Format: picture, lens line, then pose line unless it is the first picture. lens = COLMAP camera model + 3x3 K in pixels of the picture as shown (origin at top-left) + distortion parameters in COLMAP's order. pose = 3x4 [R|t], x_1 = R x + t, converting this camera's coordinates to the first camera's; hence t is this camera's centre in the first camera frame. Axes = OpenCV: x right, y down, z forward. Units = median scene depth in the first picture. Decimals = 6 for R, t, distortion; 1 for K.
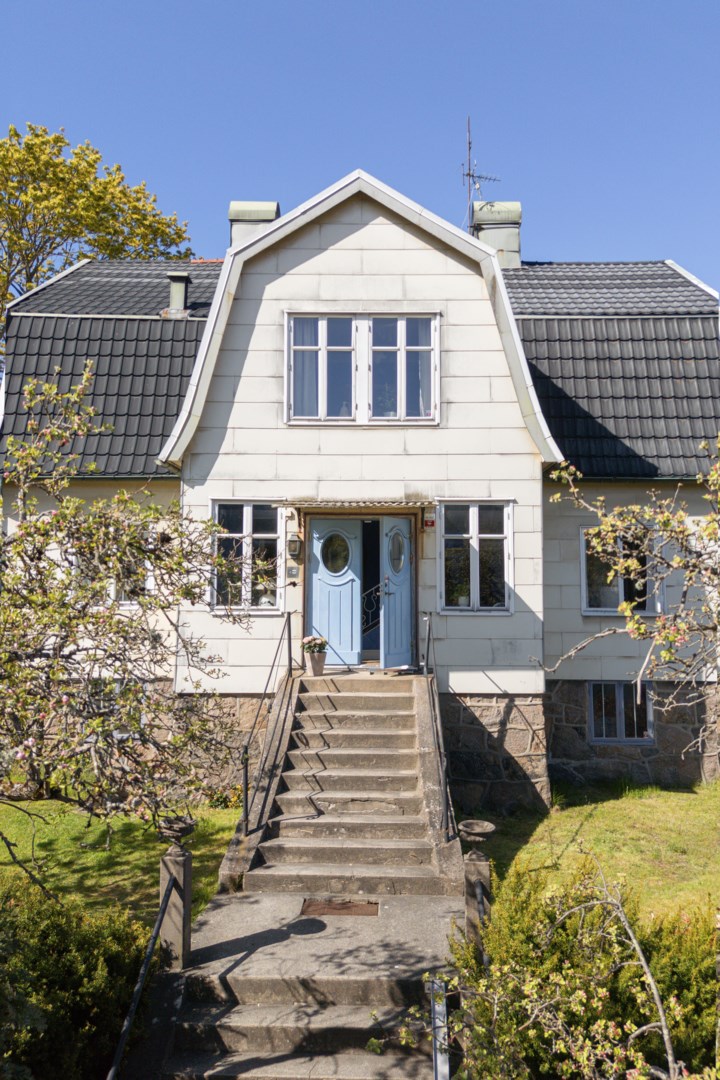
lens RADIAL K [[880.1, 0, 390.3], [0, 880.1, 485.7], [0, 0, 1]] dist [0.195177, -0.187743]
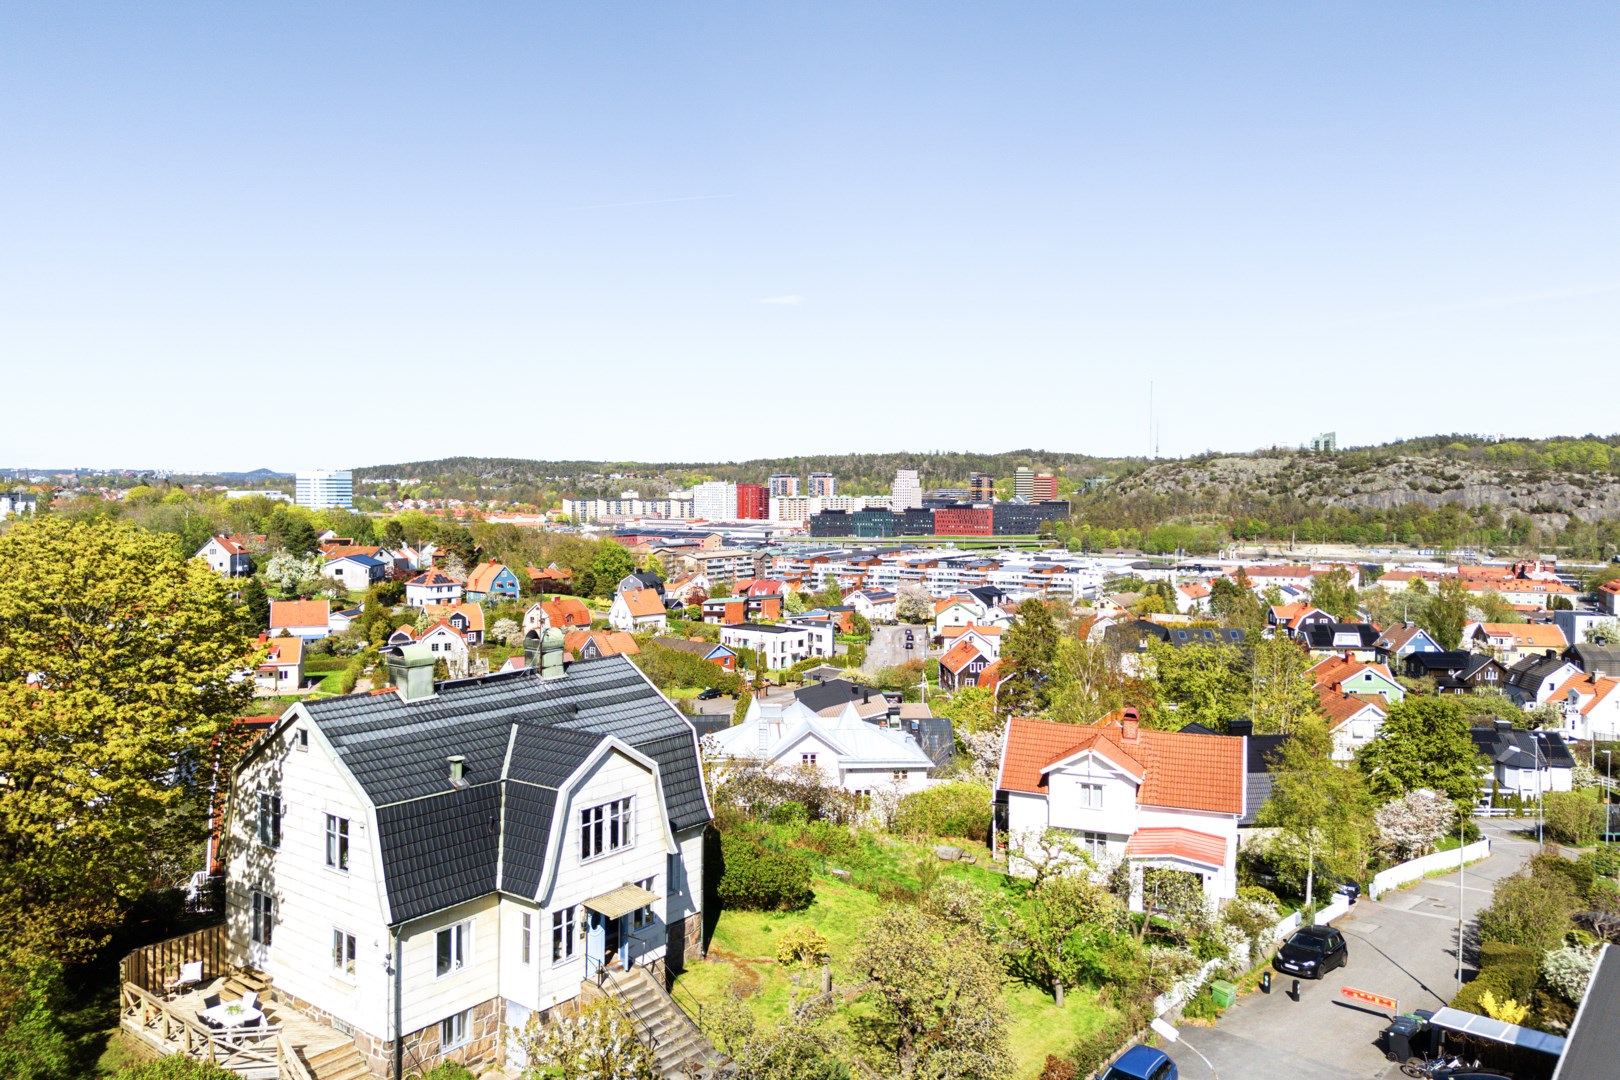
lens RADIAL K [[1206.7, 0, 810.0], [0, 1206.7, 540.0], [0, 0, 1]] dist [0.065039, 0.004812]
pose [[0.612328, -0.028694, 0.790083, -2.005044], [-0.095729, 0.989297, 0.110121, -1.183136], [-0.784787, -0.143064, 0.603027, -1.009748]]
